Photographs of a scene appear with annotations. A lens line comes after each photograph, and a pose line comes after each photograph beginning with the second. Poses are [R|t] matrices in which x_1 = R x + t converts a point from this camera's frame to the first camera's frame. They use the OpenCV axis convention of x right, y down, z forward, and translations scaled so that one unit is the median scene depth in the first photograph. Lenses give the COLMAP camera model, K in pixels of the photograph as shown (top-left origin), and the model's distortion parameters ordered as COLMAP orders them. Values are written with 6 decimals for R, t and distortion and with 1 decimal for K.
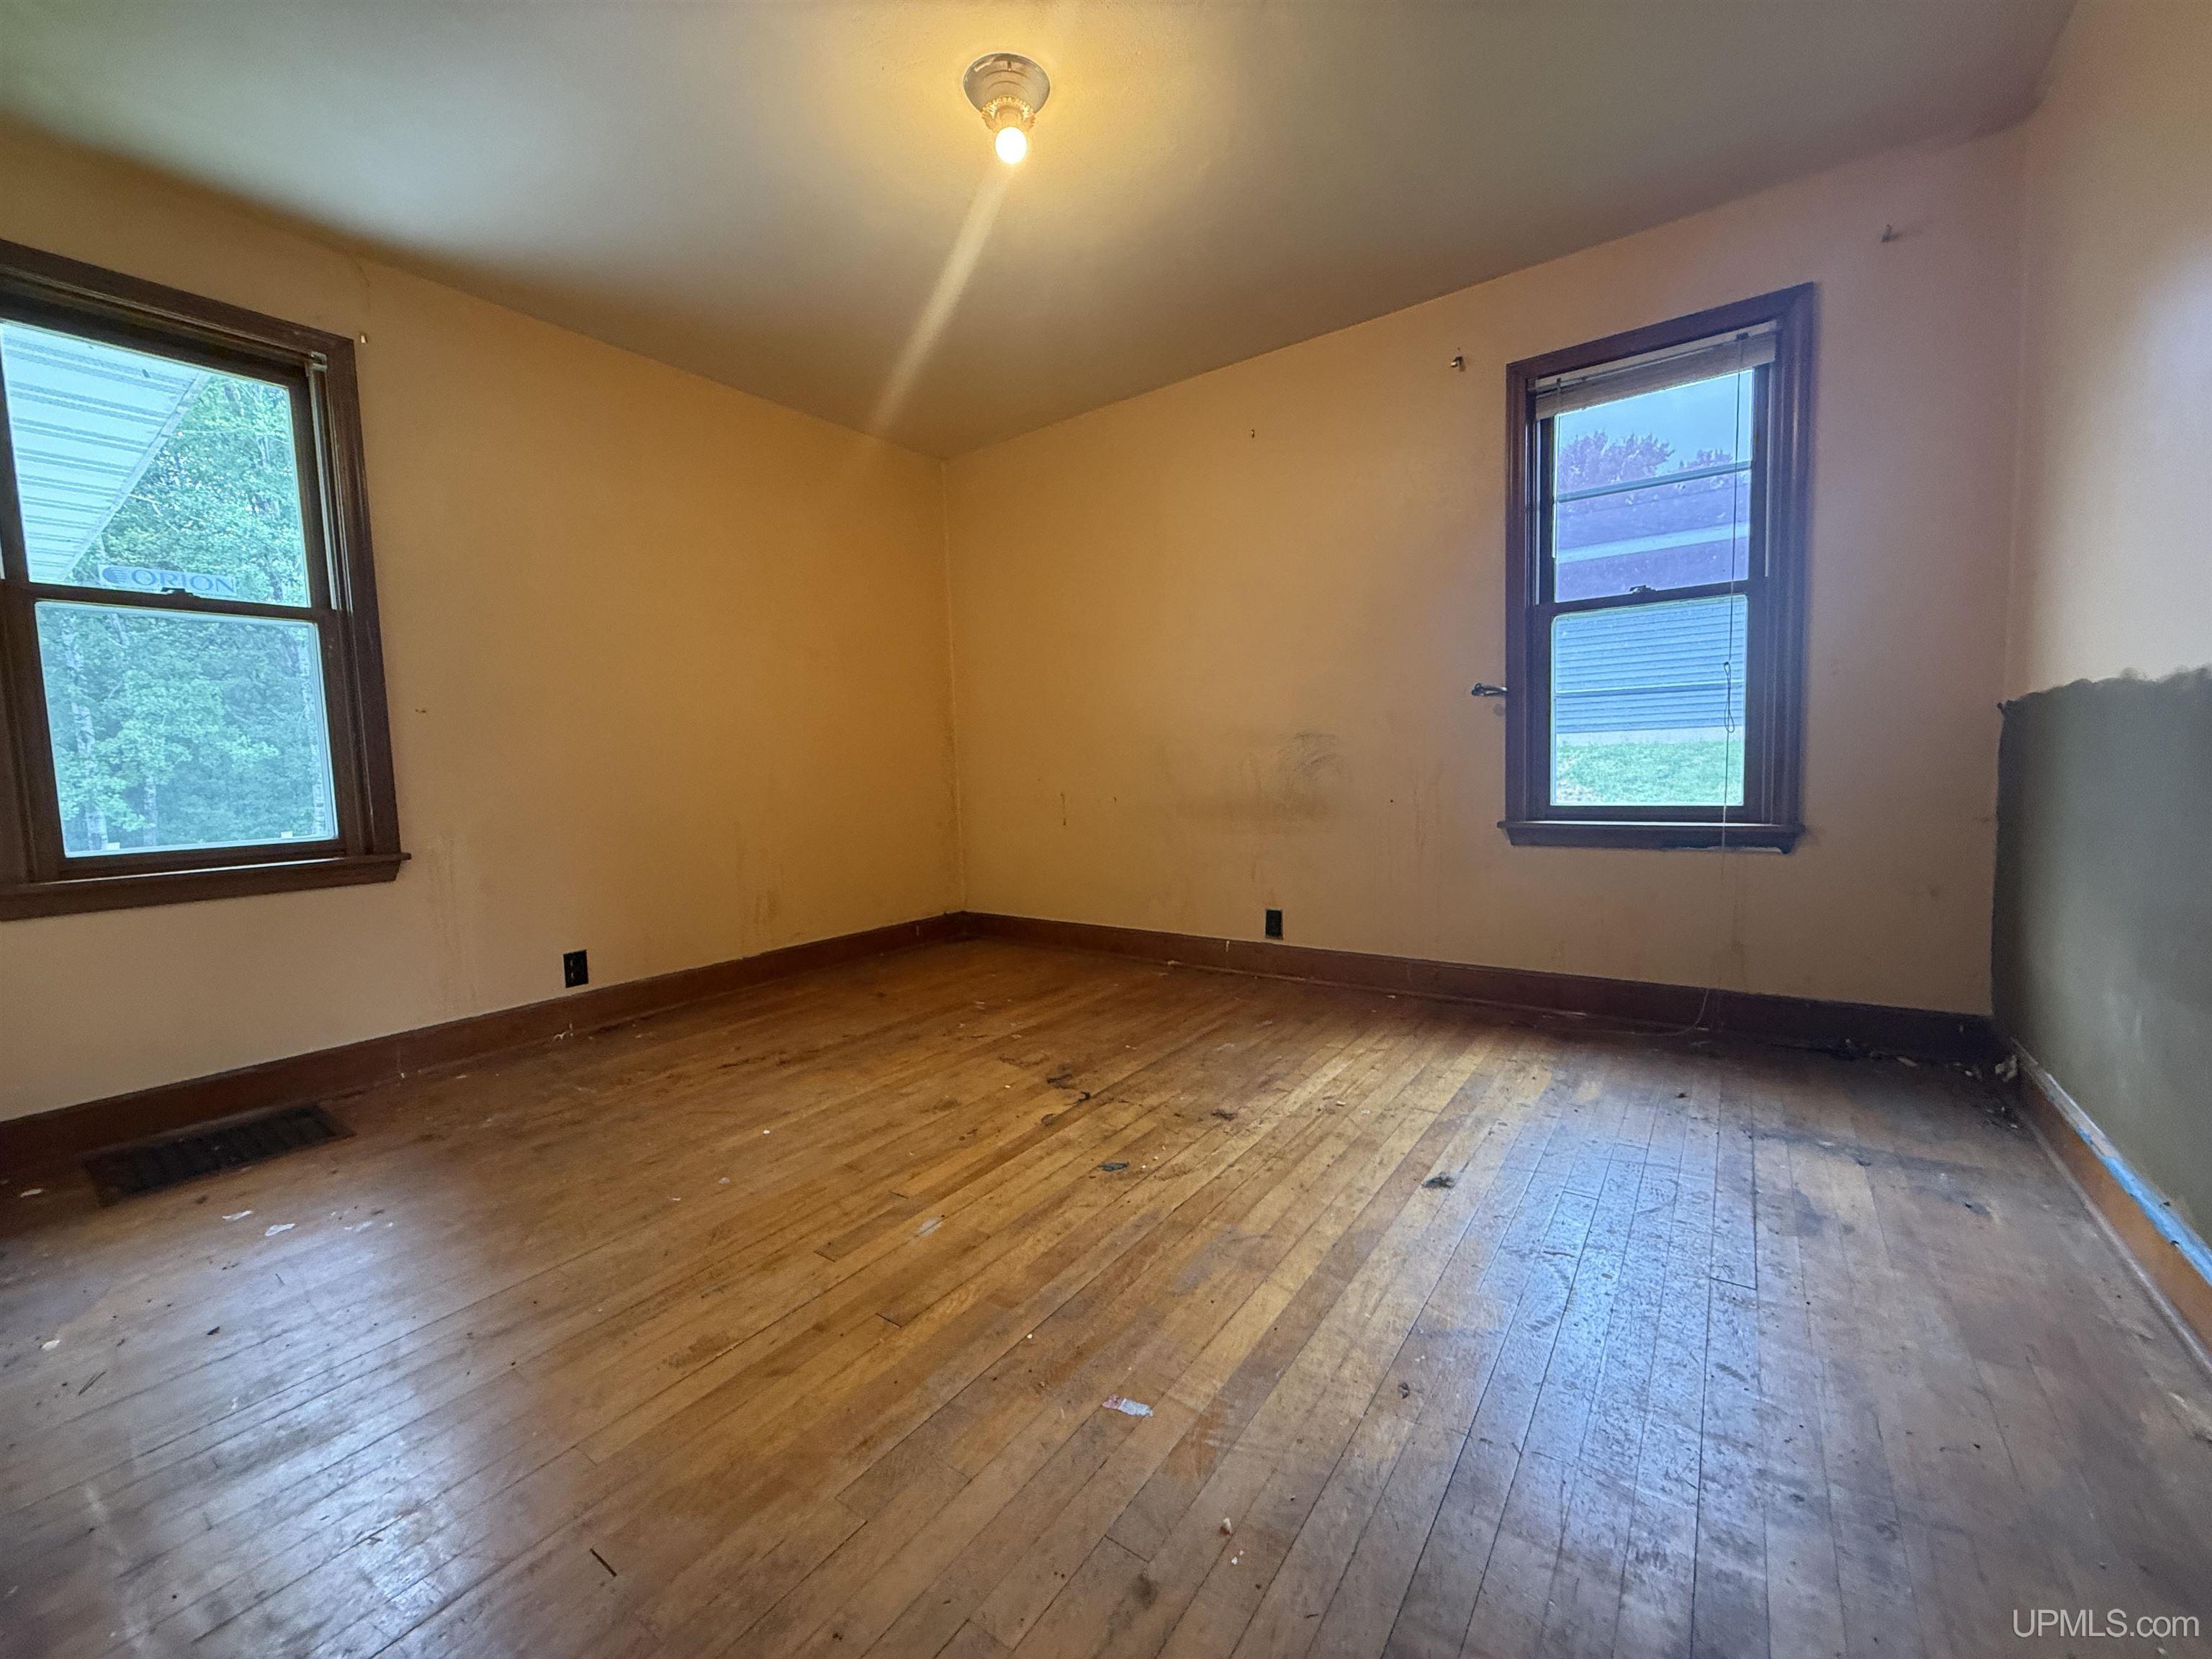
lens RADIAL K [[884.1, 0, 1106.2], [0, 884.1, 826.2], [0, 0, 1]] dist [0.002326, -0.000690]
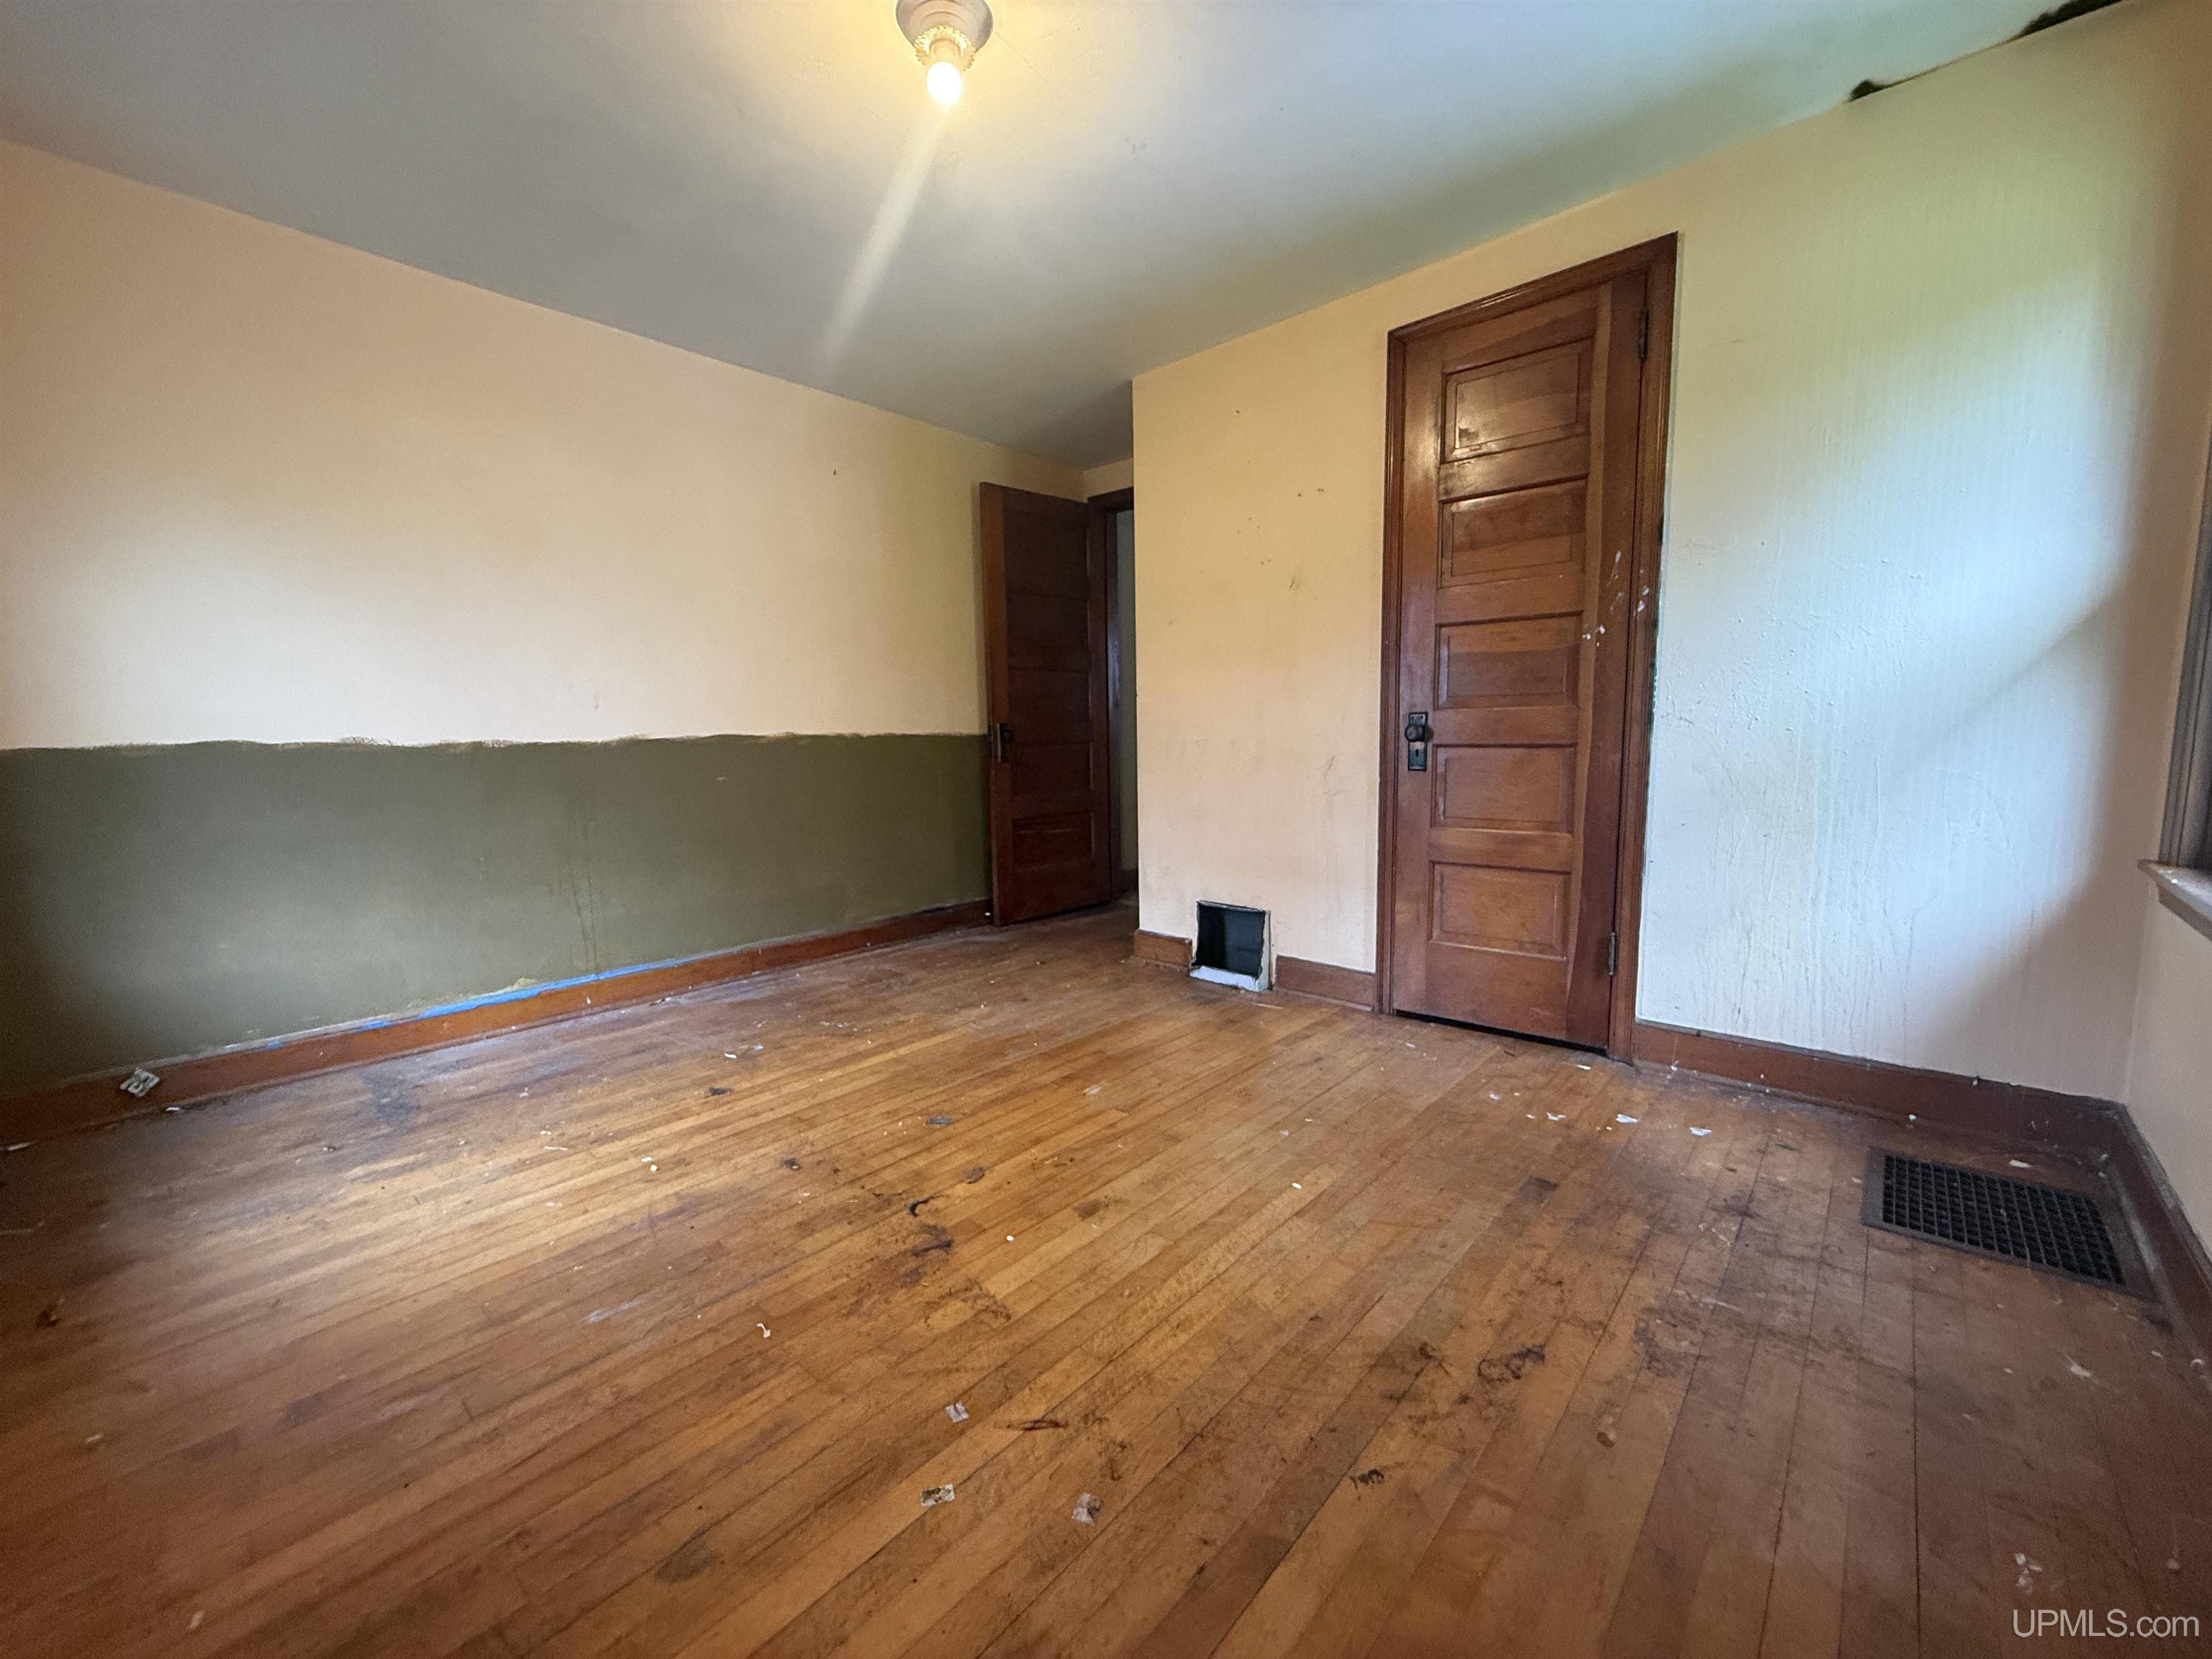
lens RADIAL K [[884.1, 0, 1105.2], [0, 884.1, 830.9], [0, 0, 1]] dist [0.002326, -0.000690]
pose [[-0.992663, 0.036559, 0.115254, -0.279315], [0.057603, 0.981062, 0.184931, -0.148737], [-0.106311, 0.190214, -0.975970, 1.617606]]
